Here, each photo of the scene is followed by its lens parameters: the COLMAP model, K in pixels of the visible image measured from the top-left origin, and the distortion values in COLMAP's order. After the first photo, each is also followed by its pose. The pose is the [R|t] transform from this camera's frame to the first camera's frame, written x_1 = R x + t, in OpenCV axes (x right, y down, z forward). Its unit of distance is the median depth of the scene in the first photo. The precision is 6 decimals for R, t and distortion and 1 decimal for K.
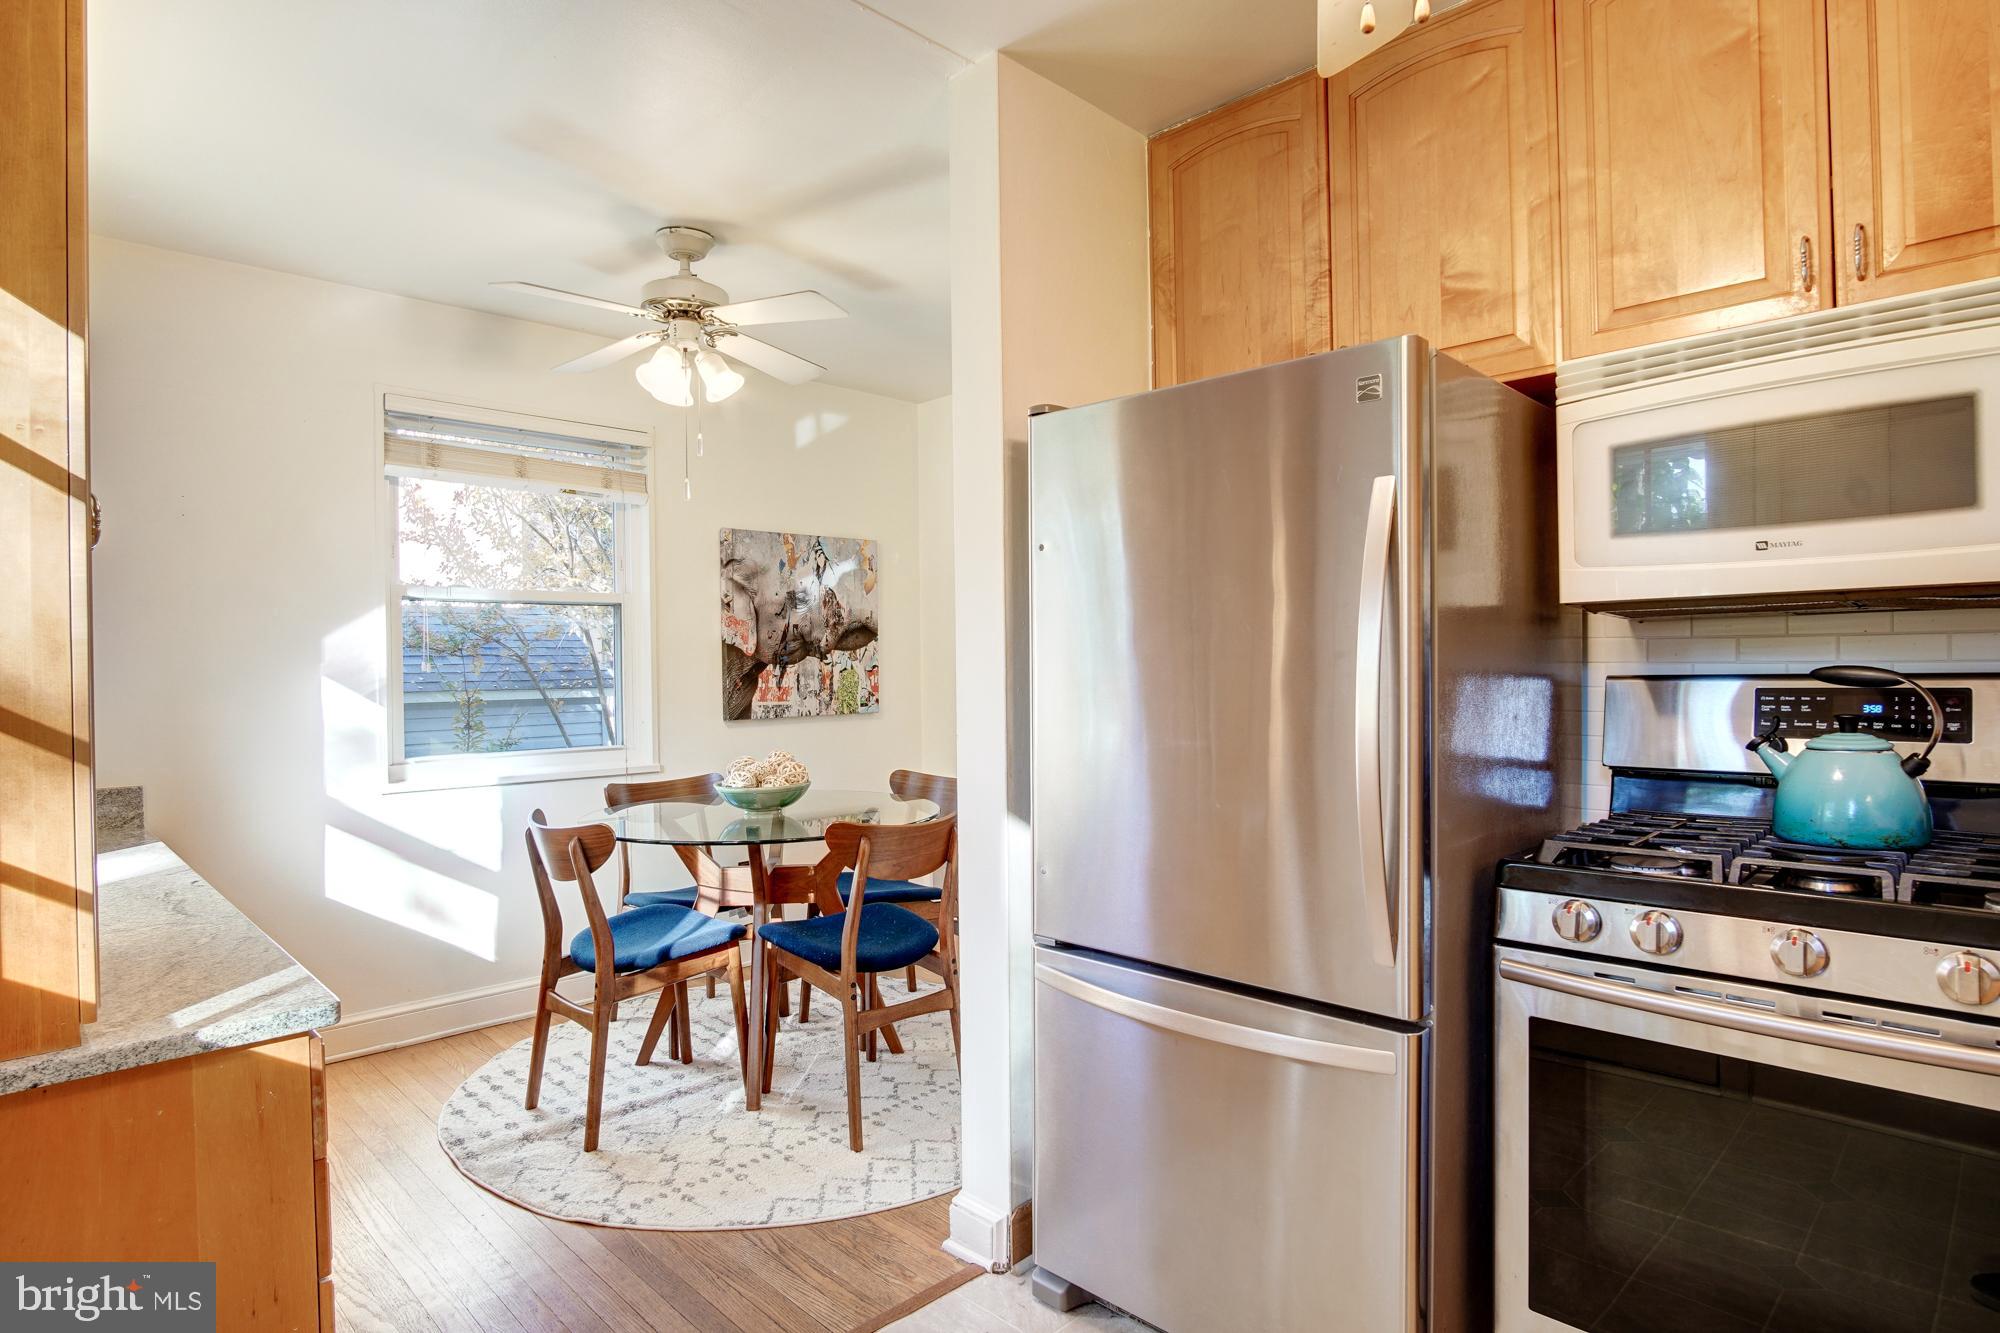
lens RADIAL K [[1089.6, 0, 1000.0], [0, 1089.6, 666.5], [0, 0, 1]] dist [0.008404, 0.001560]
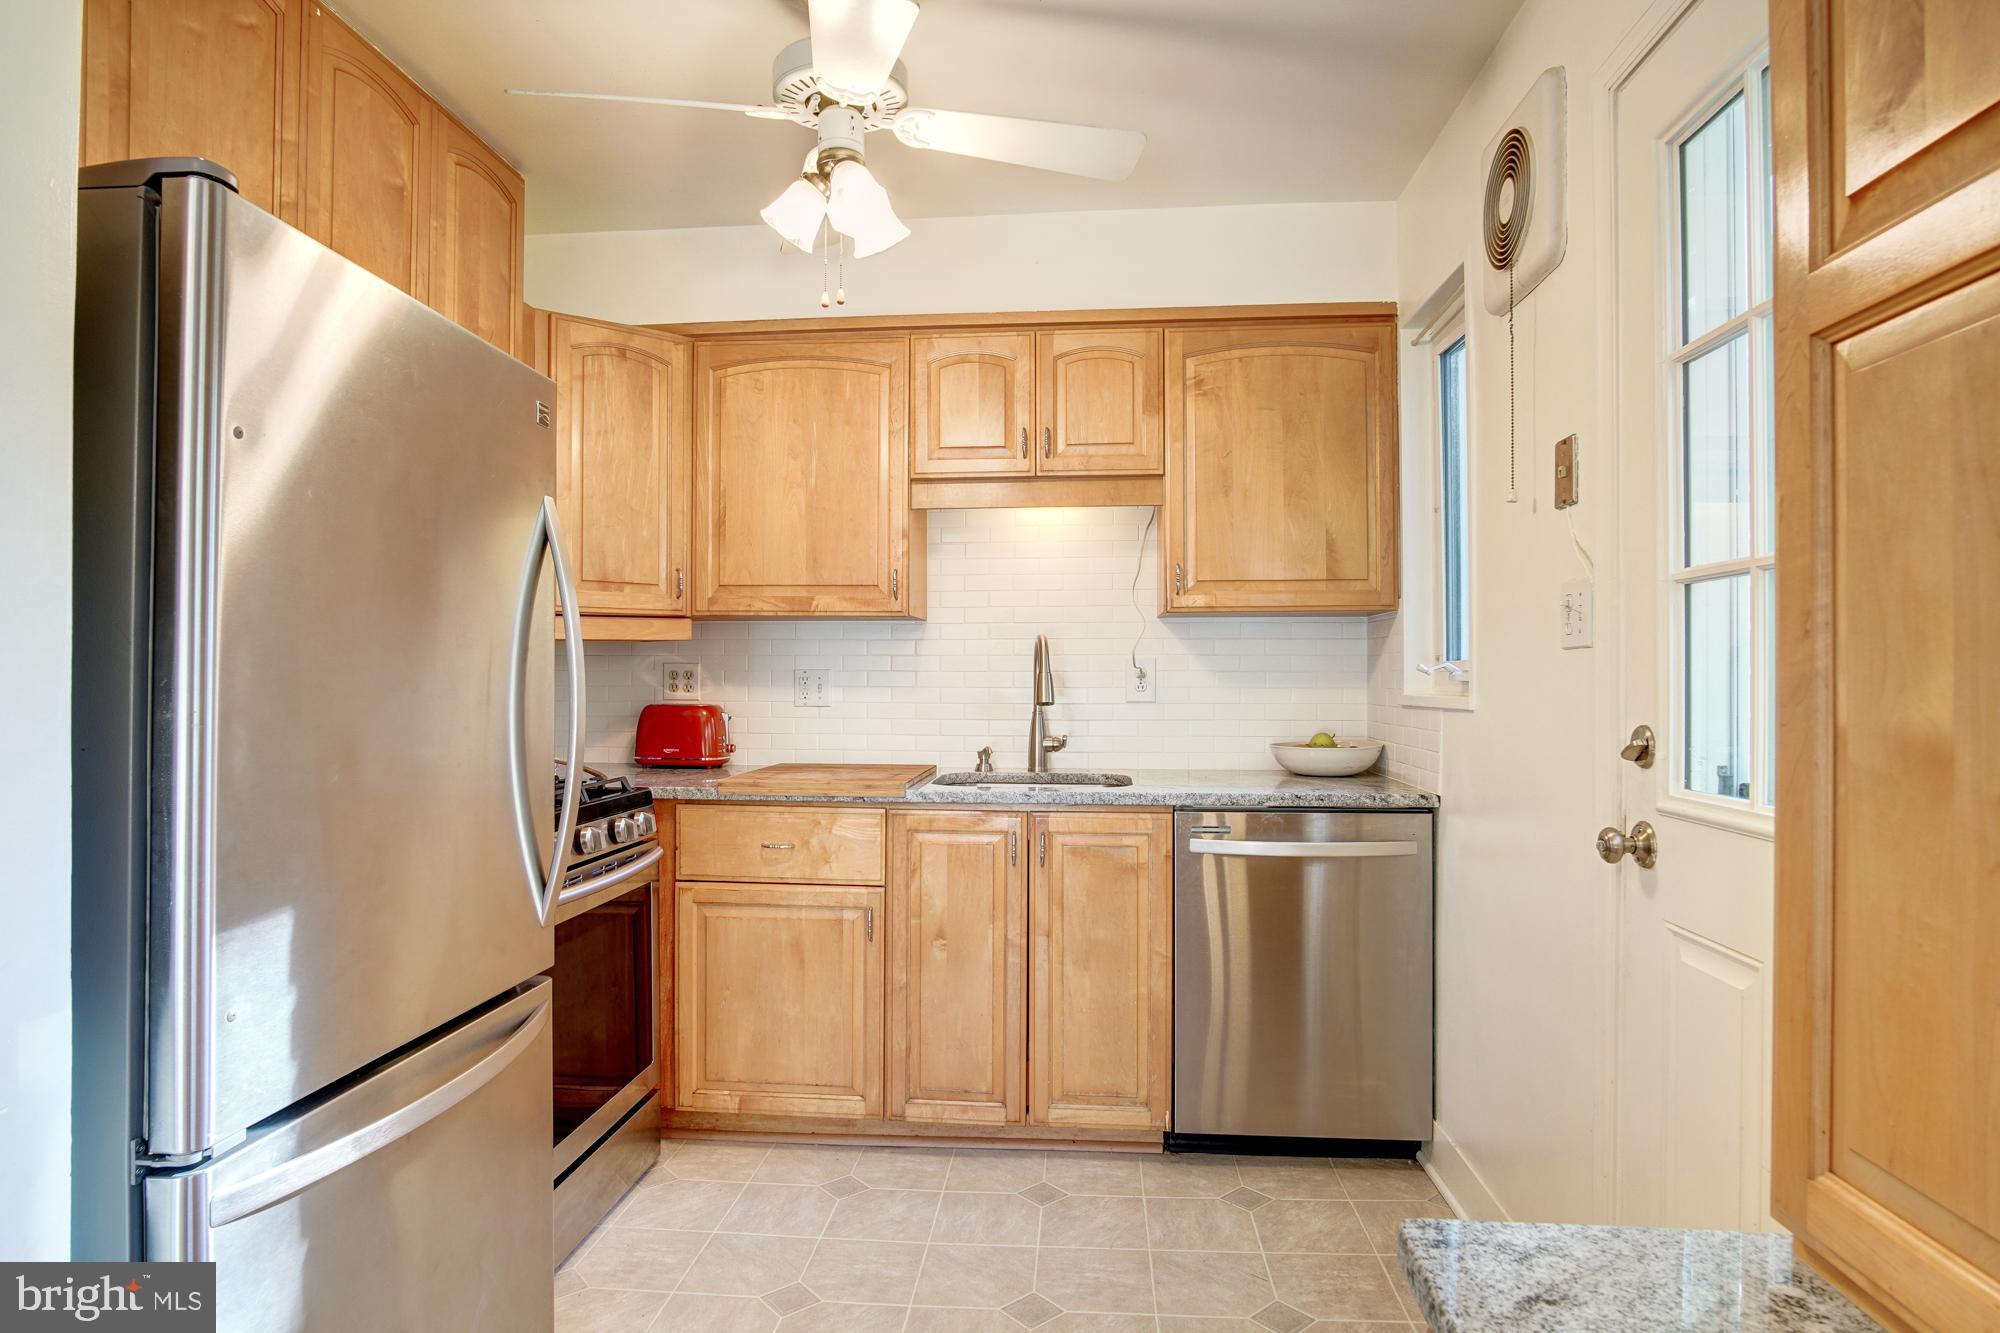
lens RADIAL K [[1089.6, 0, 1000.0], [0, 1089.6, 666.5], [0, 0, 1]] dist [0.008404, 0.001560]
pose [[-0.653753, 0.019614, 0.756454, -0.667945], [0.005688, 0.999763, -0.021007, 0.023456], [-0.756687, -0.009431, -0.653710, 1.137629]]
